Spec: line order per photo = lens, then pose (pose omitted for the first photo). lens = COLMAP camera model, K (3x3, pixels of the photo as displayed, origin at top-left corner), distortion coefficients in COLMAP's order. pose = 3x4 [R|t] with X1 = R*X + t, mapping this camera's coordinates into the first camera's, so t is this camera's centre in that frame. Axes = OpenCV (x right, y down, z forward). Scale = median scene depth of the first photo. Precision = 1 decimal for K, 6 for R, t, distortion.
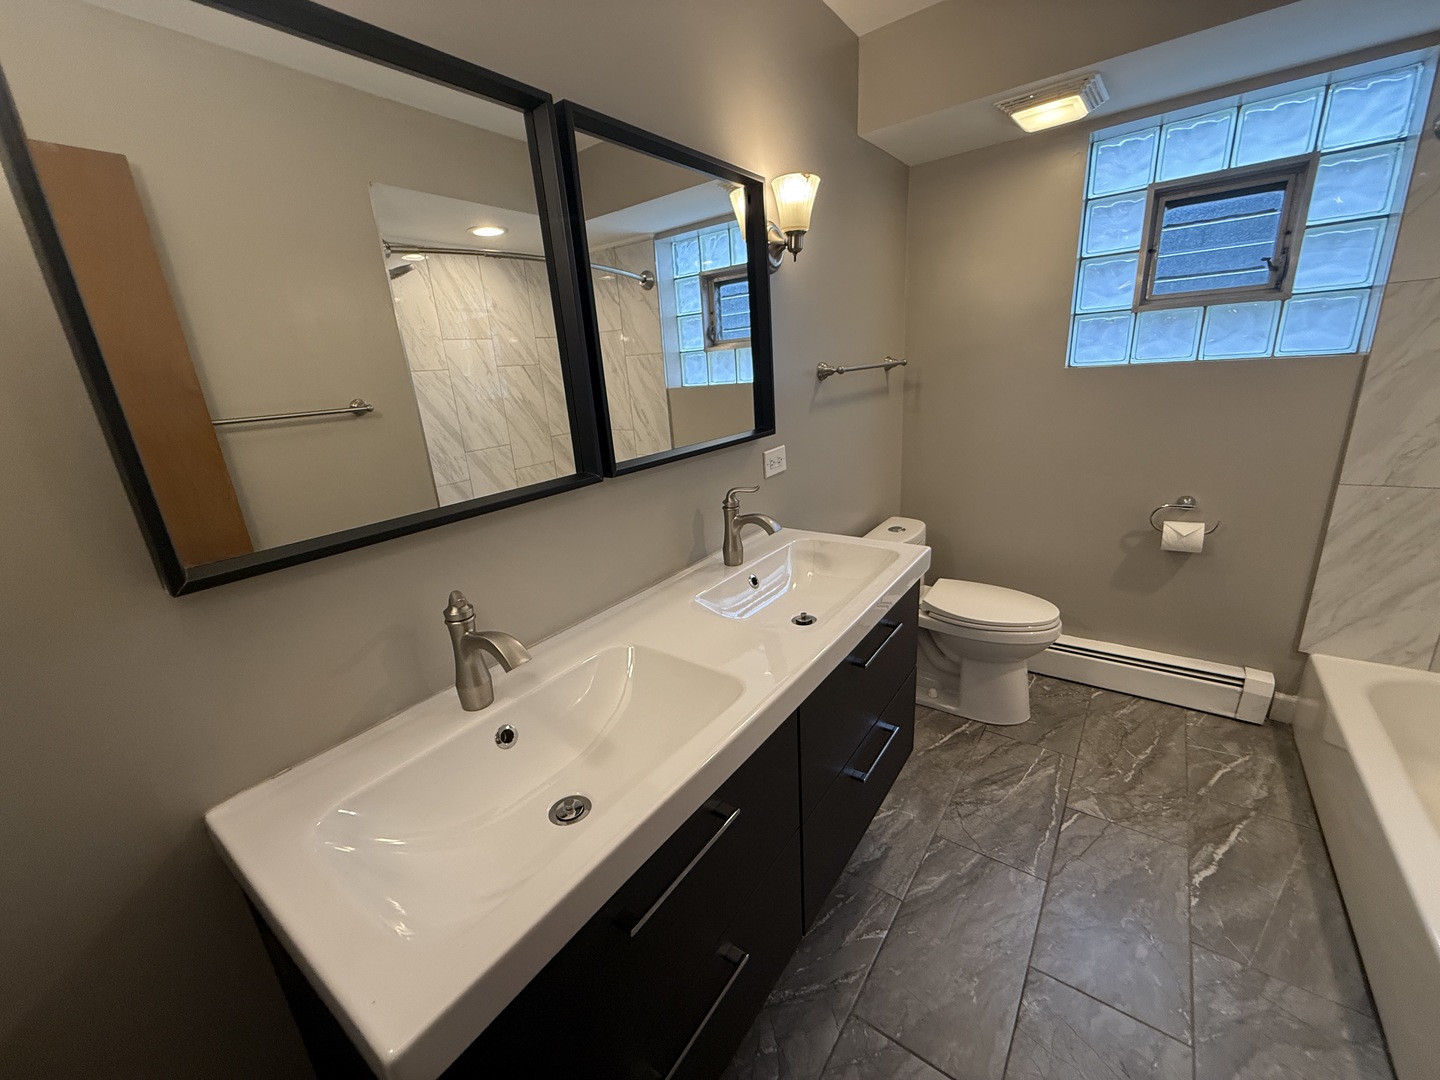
lens RADIAL K [[571.6, 0, 715.7], [0, 571.6, 543.7], [0, 0, 1]] dist [-0.002318, 0.000581]
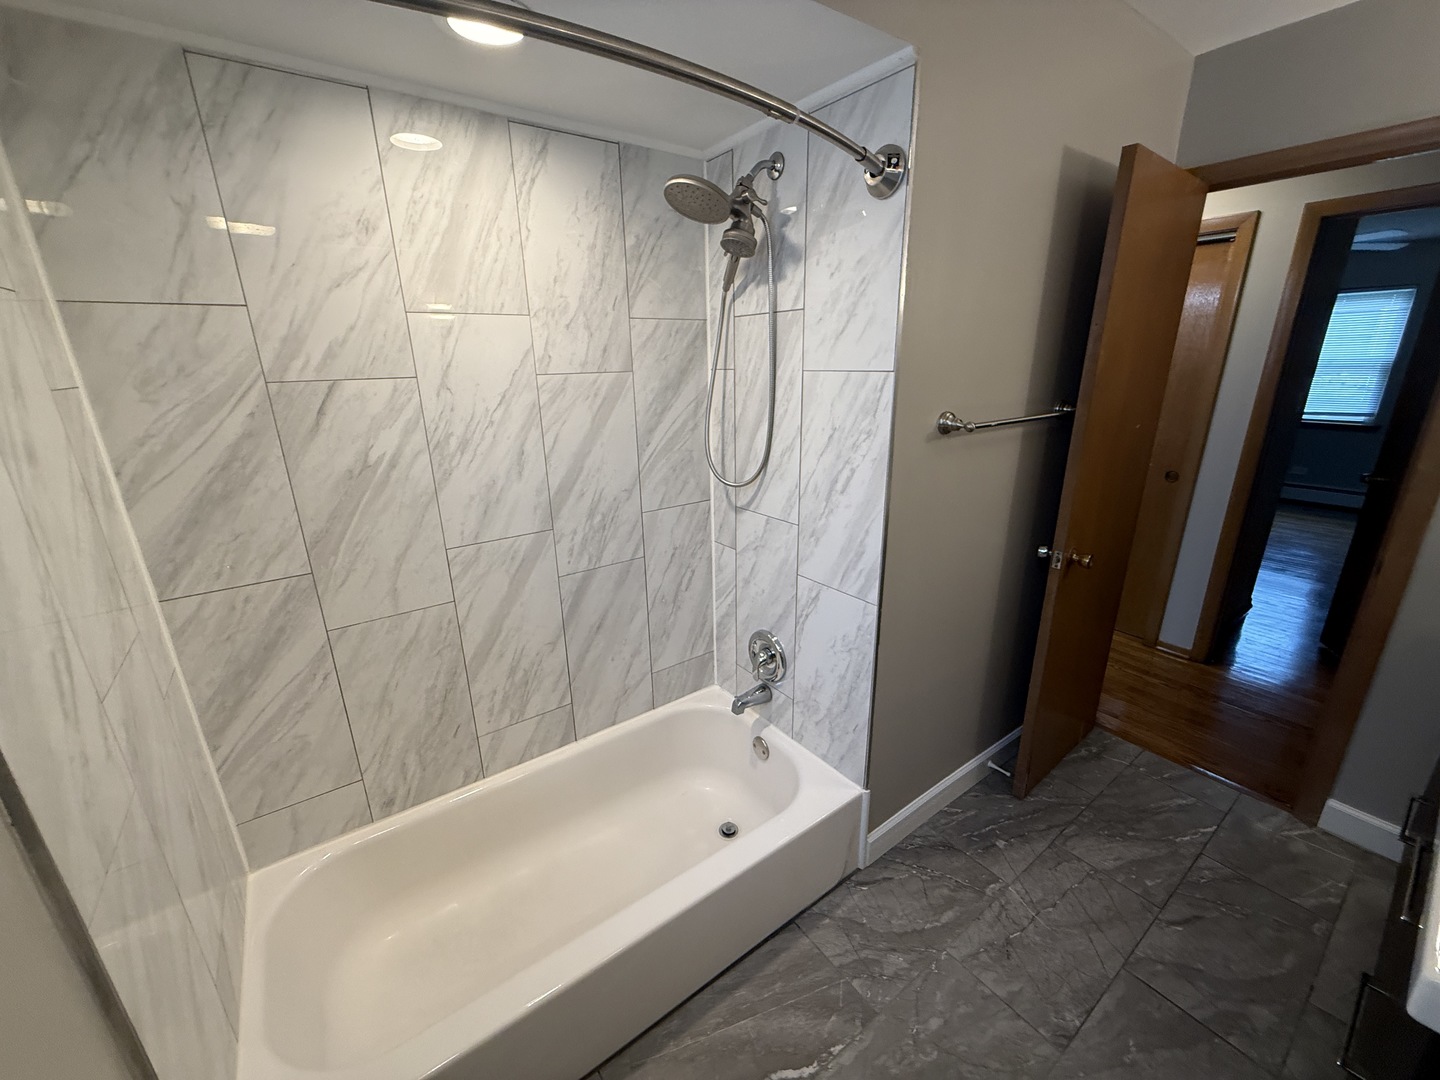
lens RADIAL K [[571.6, 0, 715.9], [0, 571.6, 539.7], [0, 0, 1]] dist [-0.002318, 0.000581]
pose [[-0.950263, -0.000891, 0.311447, 0.741479], [0.175048, 0.825577, 0.536453, -0.553638], [-0.257601, 0.564289, -0.784359, 1.304219]]
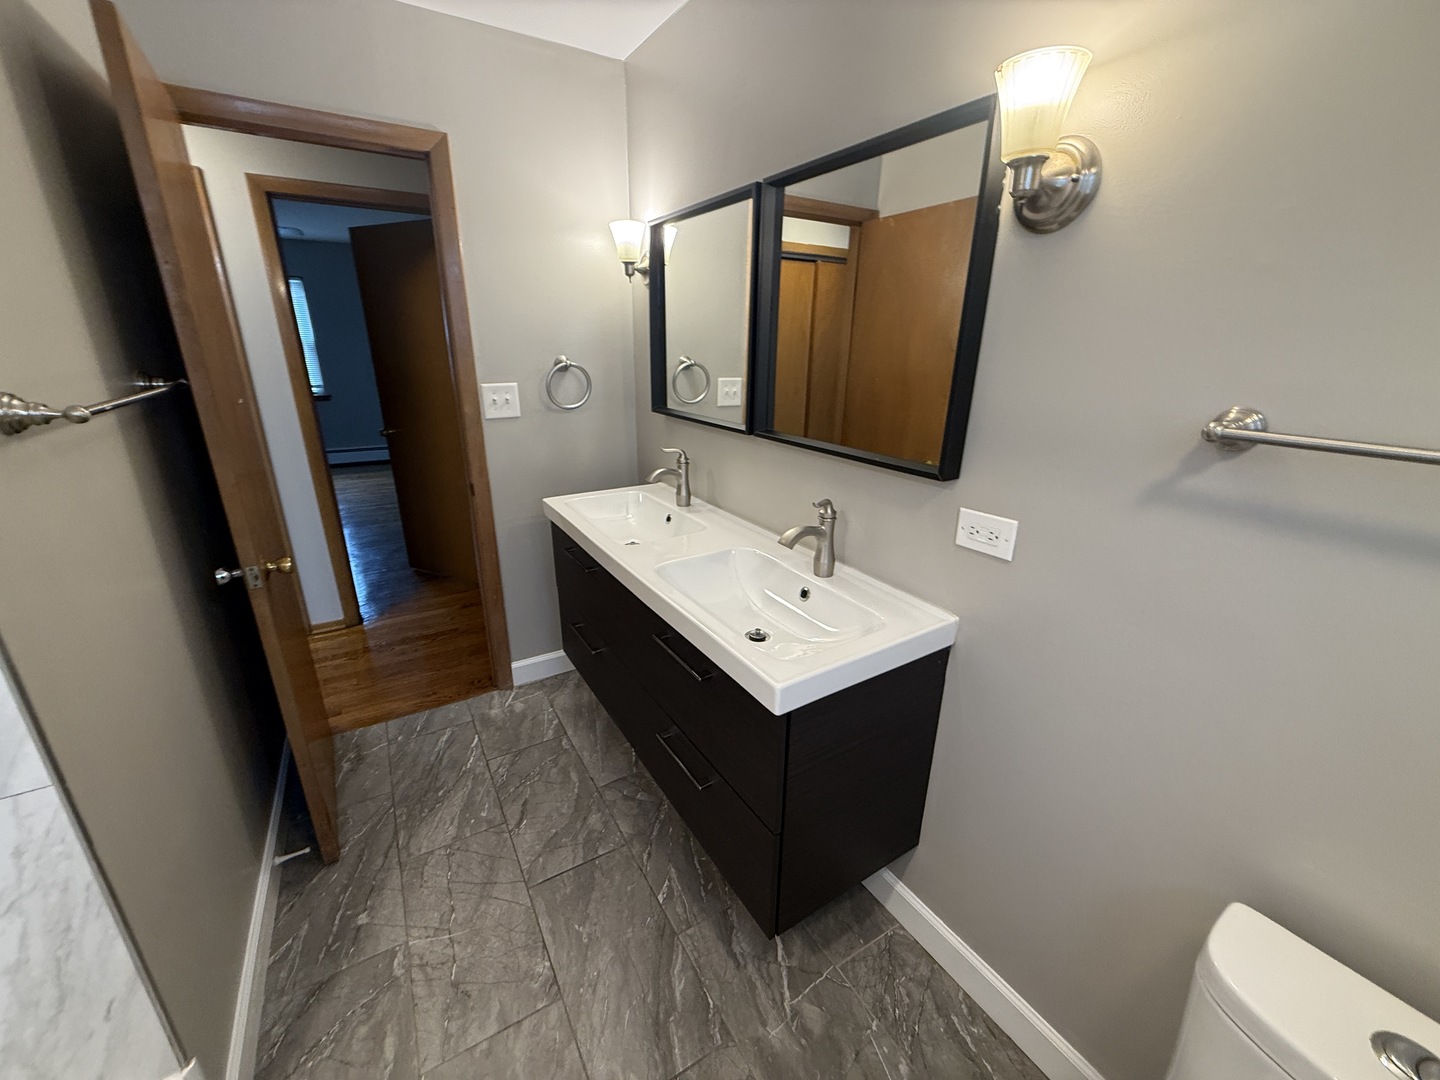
lens RADIAL K [[571.6, 0, 717.4], [0, 571.6, 539.0], [0, 0, 1]] dist [-0.002318, 0.000581]
pose [[-0.375481, 0.370125, -0.849719, 0.916747], [-0.260561, 0.837671, 0.480016, -0.441283], [0.889451, 0.401640, -0.218089, 1.045186]]
